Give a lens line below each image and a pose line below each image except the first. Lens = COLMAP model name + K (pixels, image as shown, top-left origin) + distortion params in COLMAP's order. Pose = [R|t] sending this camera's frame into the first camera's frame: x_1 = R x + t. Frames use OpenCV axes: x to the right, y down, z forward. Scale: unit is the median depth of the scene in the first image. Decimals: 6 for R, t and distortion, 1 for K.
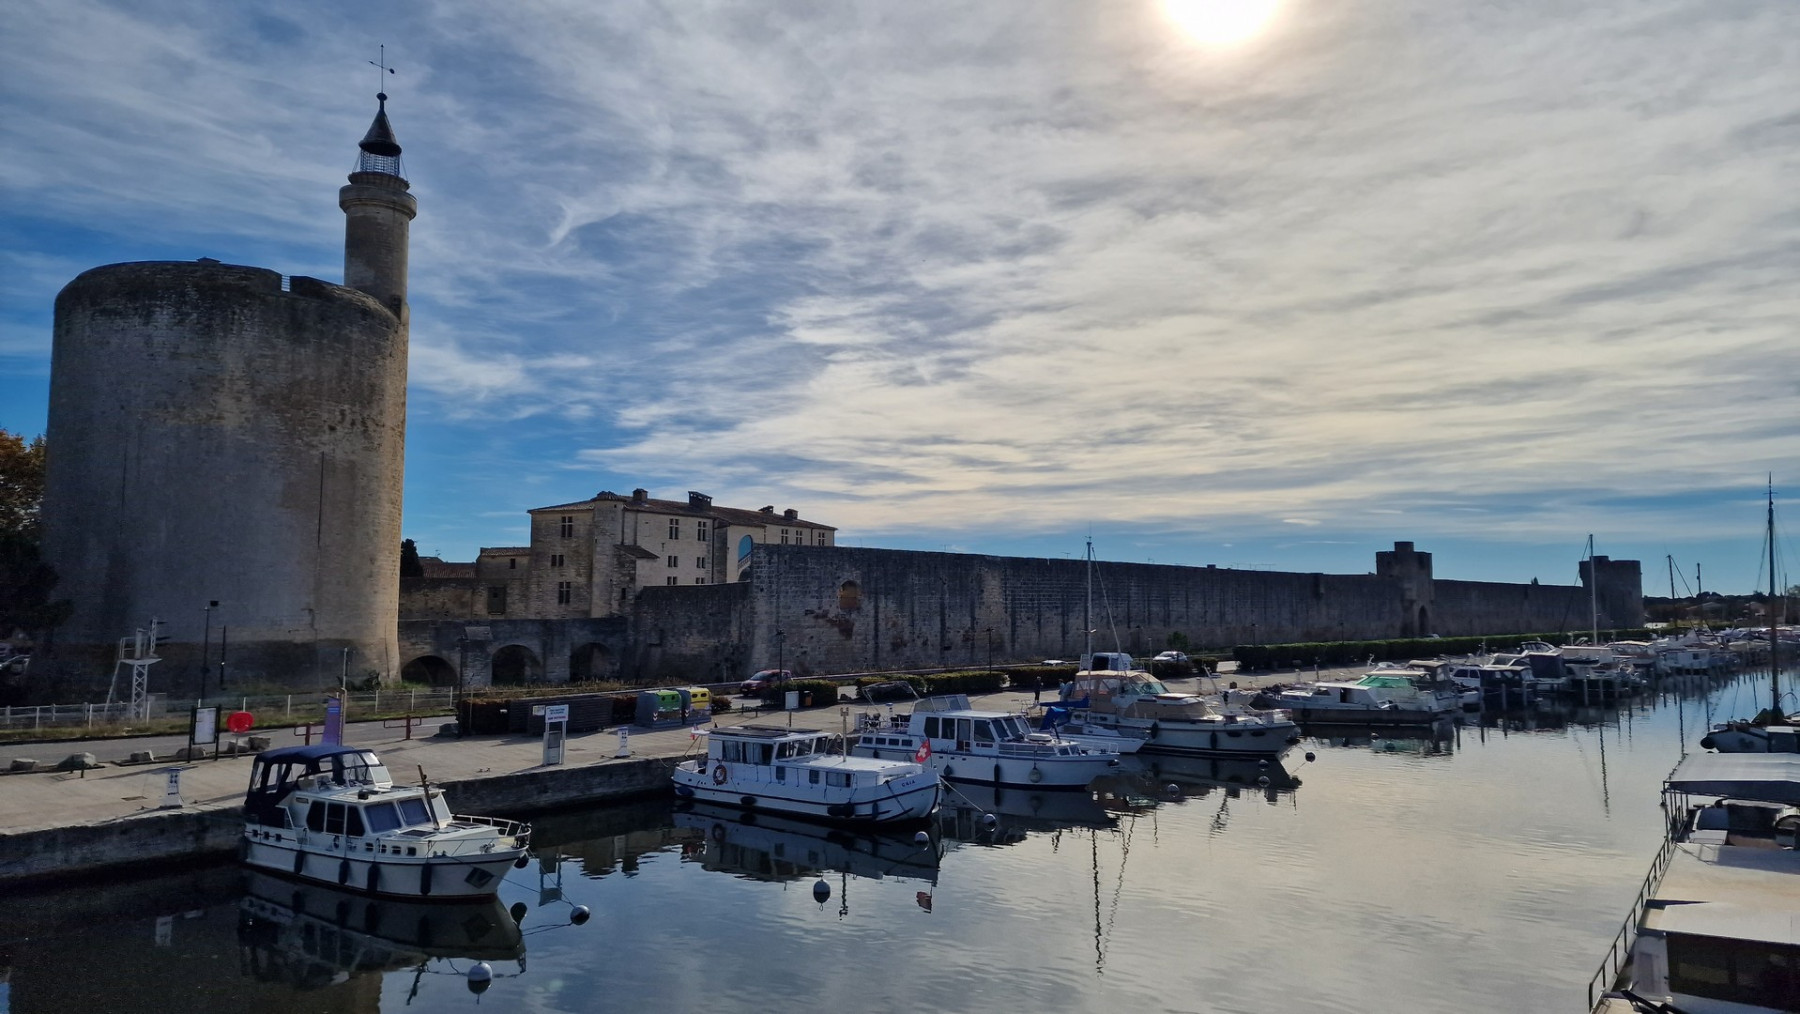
lens RADIAL K [[1231.9, 0, 901.1], [0, 1231.9, 489.9], [0, 0, 1]] dist [0.075268, -0.050879]
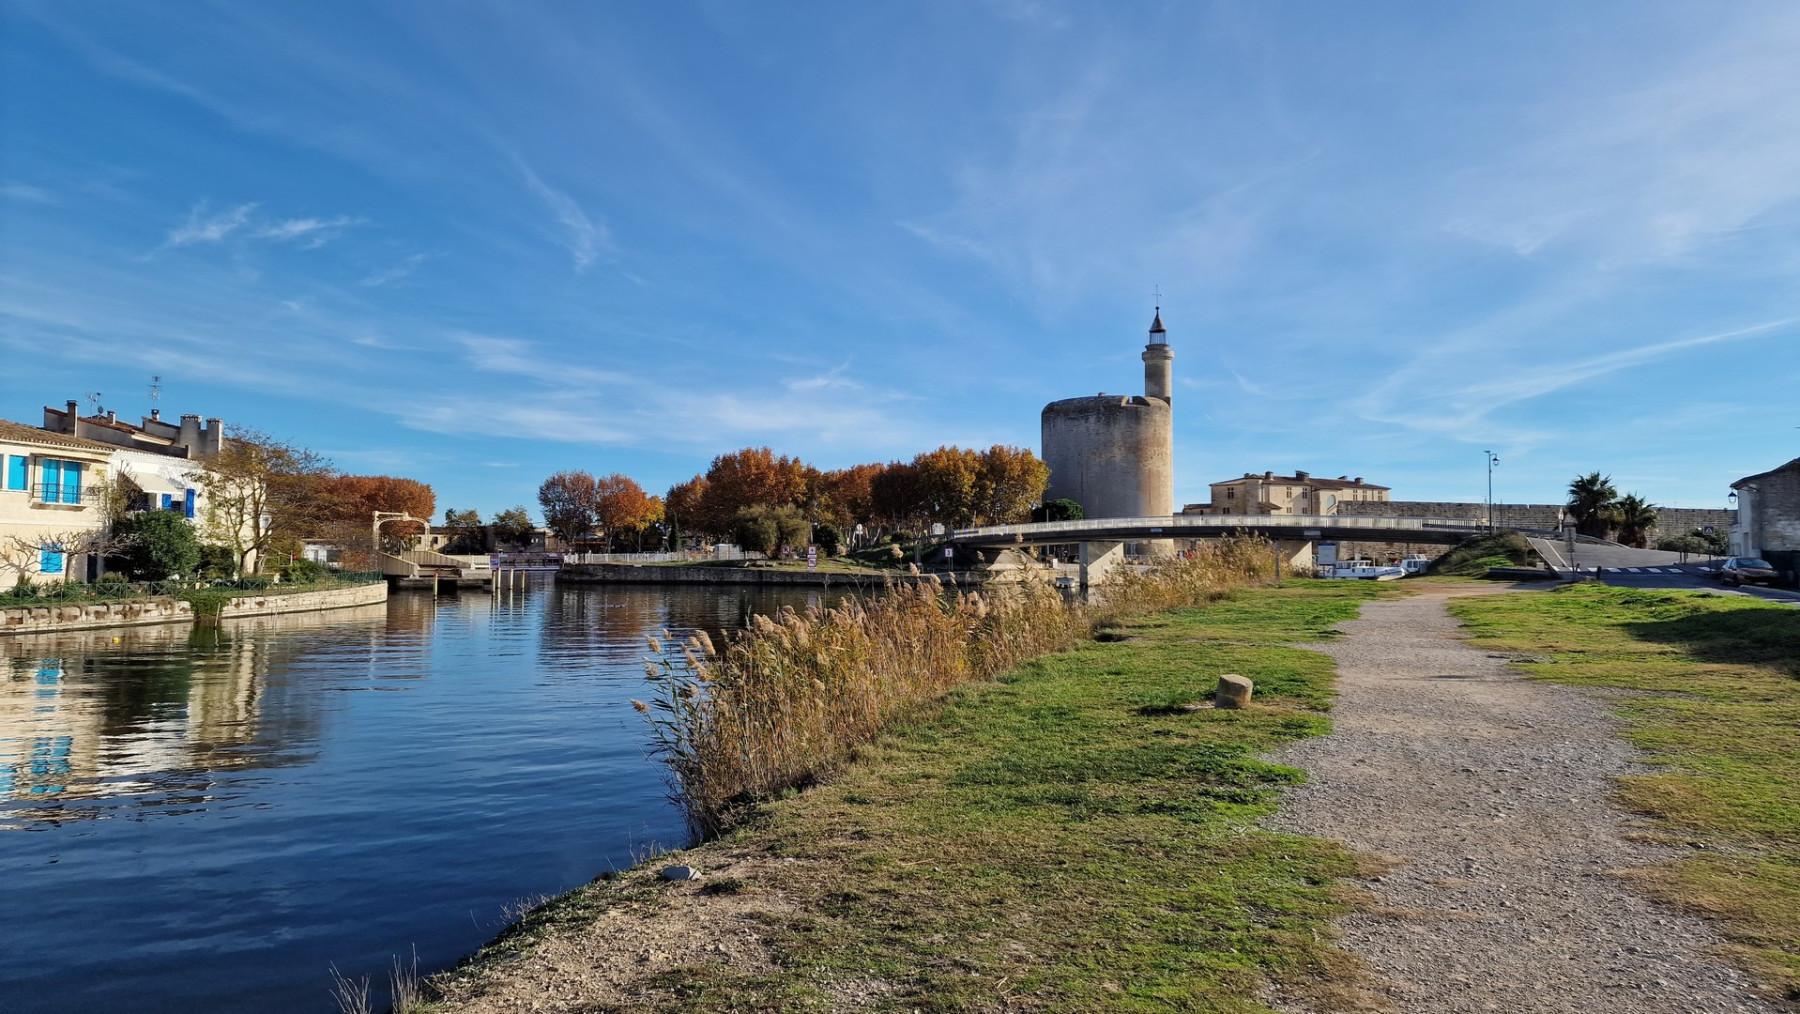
lens RADIAL K [[1231.9, 0, 883.8], [0, 1231.9, 491.7], [0, 0, 1]] dist [0.075268, -0.050879]
pose [[0.892623, -0.021357, -0.450299, 0.149857], [0.040278, 0.998661, 0.032476, -0.074443], [0.449002, -0.047126, 0.892287, -1.257384]]
